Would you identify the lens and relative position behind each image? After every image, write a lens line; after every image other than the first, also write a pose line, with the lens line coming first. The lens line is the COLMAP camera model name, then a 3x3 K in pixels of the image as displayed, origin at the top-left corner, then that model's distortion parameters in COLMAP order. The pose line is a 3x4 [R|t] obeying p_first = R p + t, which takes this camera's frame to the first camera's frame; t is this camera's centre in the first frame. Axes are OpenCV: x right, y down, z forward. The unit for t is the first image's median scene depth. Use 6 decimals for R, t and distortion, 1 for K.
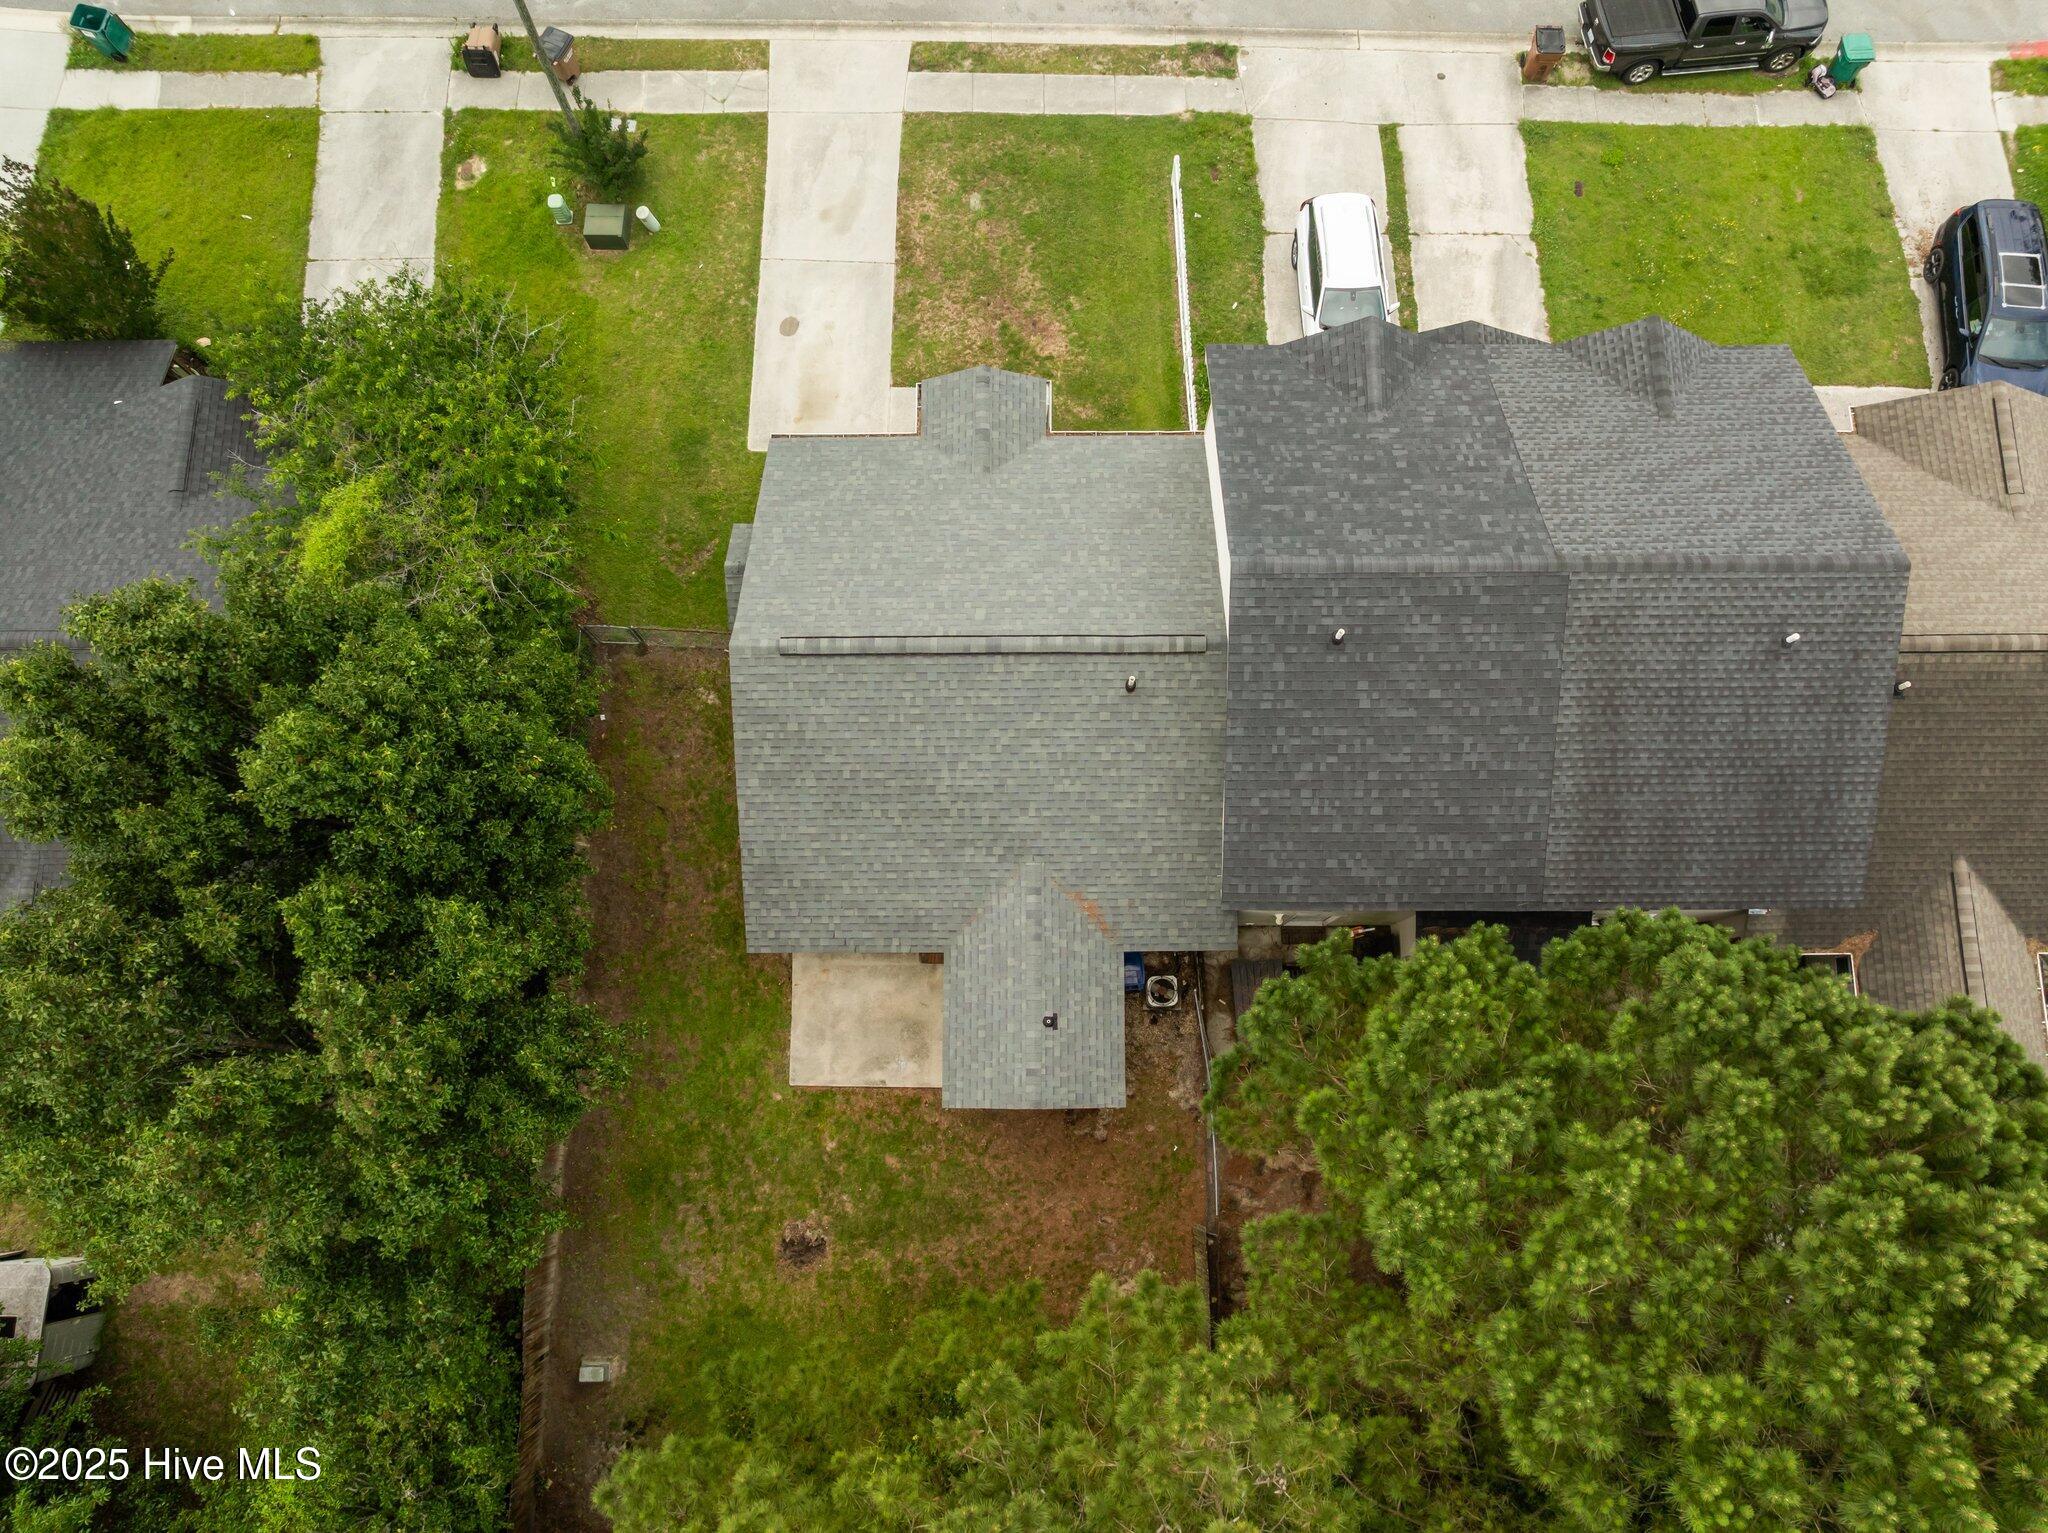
lens RADIAL K [[1443.3, 0, 1038.5], [0, 1443.3, 763.7], [0, 0, 1]] dist [-0.040008, 0.010075]
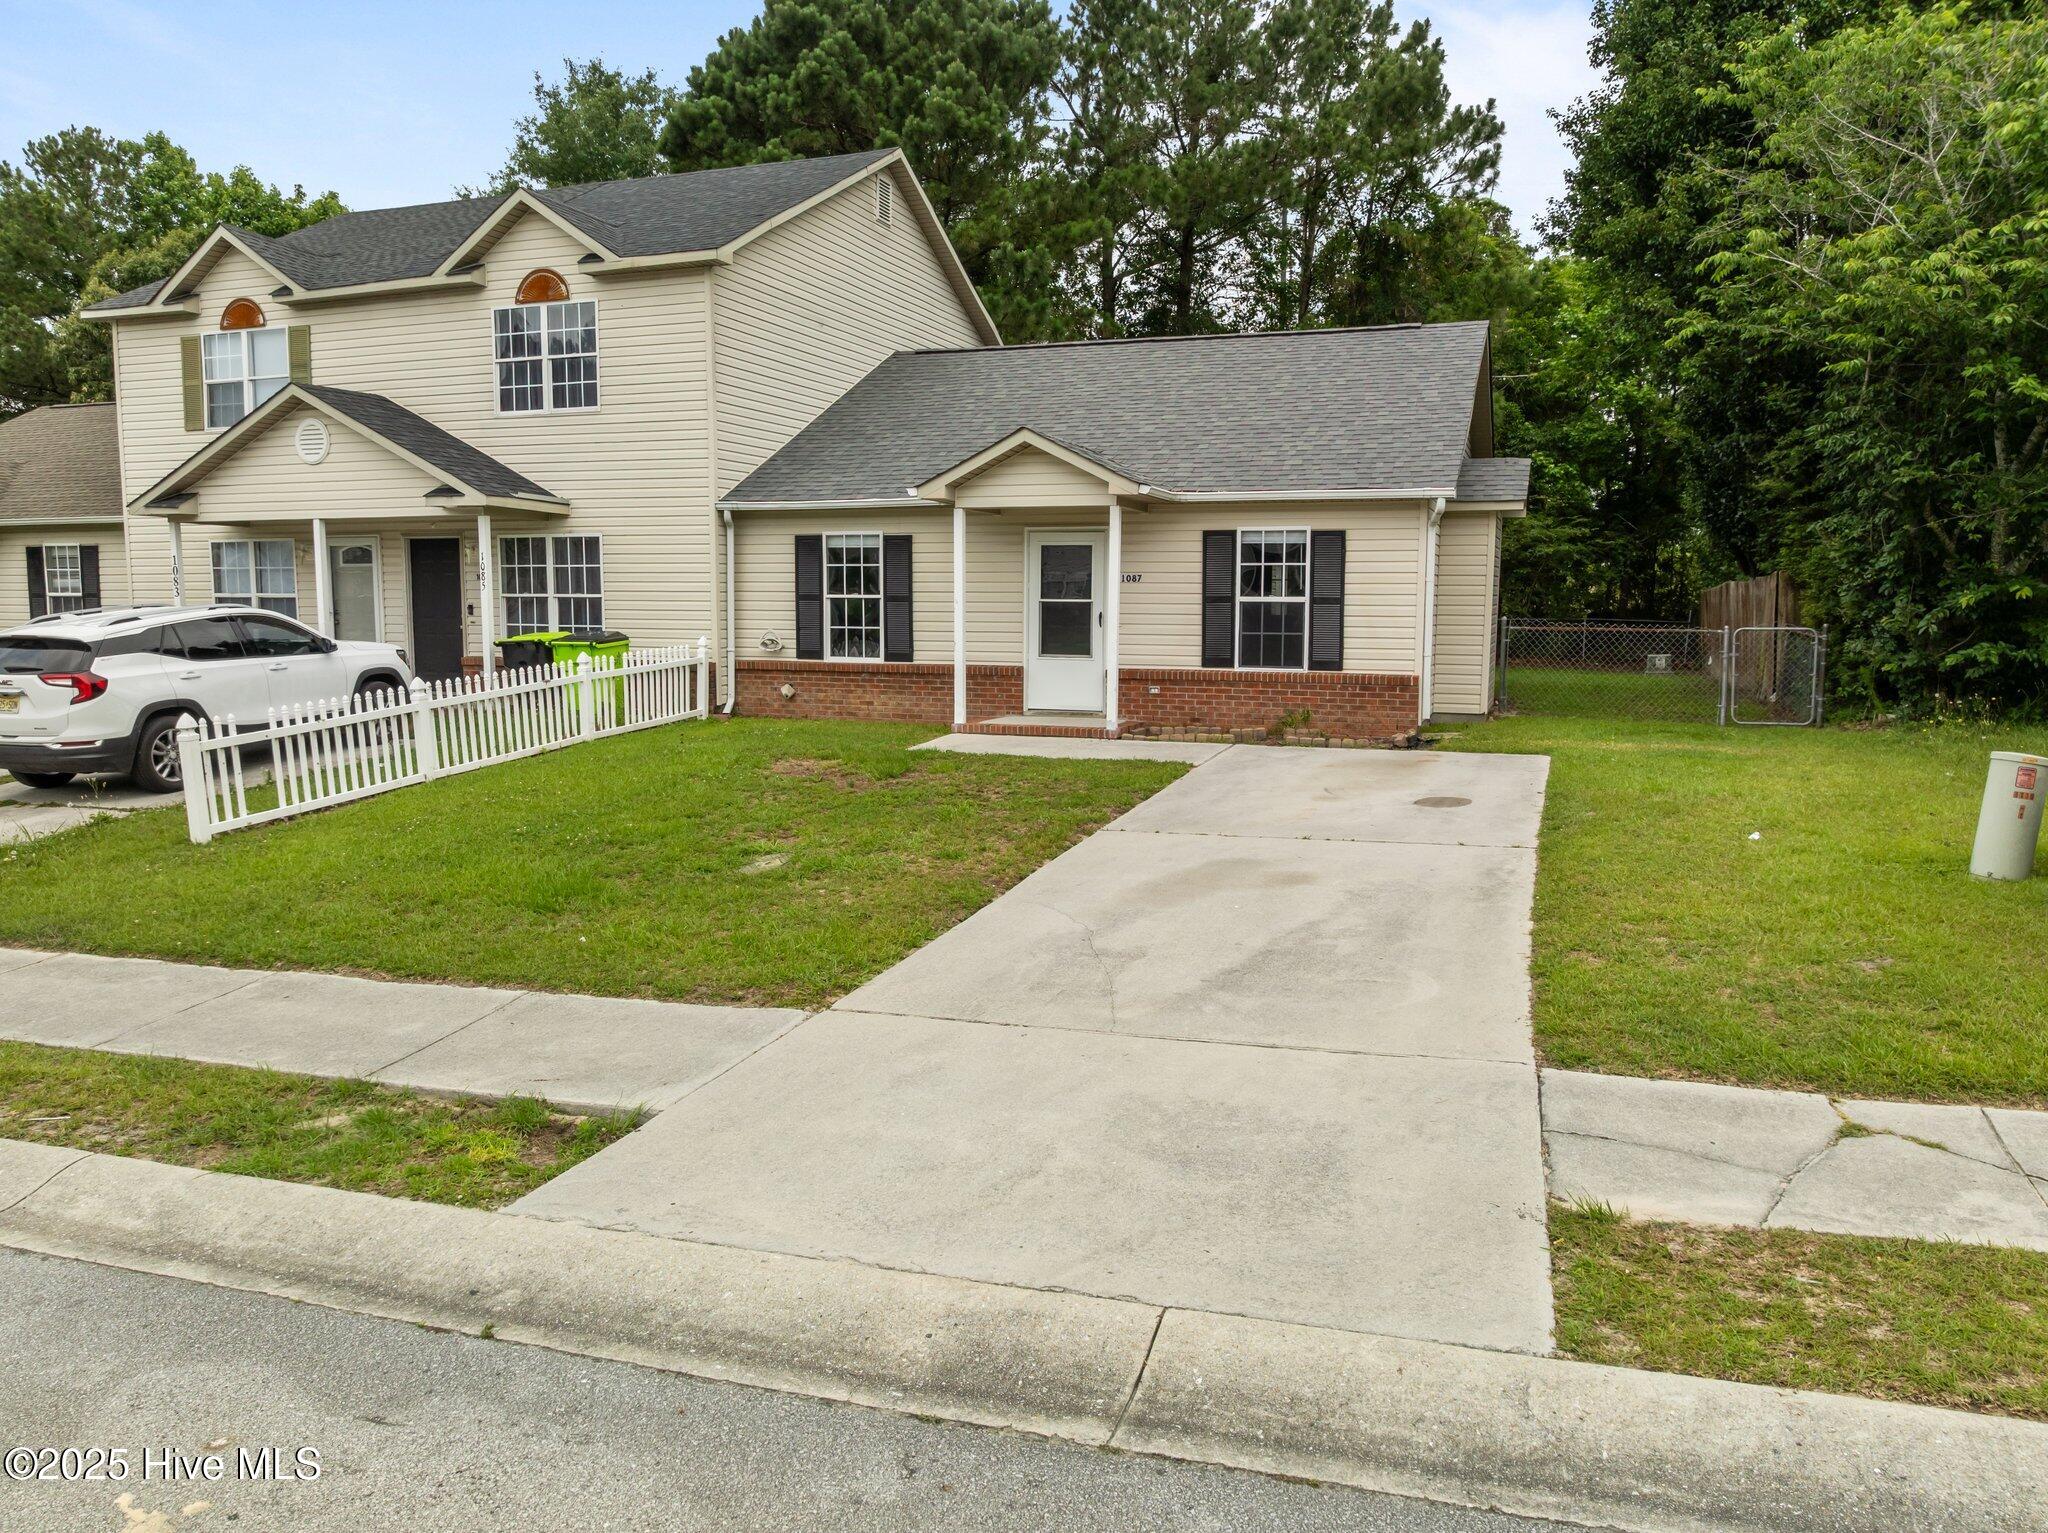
lens RADIAL K [[1463.4, 0, 1027.0], [0, 1463.4, 753.7], [0, 0, 1]] dist [-0.034623, 0.004316]
pose [[-0.940010, -0.034605, 0.339386, -0.194061], [0.333496, 0.116288, 0.935552, -0.656614], [-0.071842, 0.992612, -0.097772, 1.008523]]
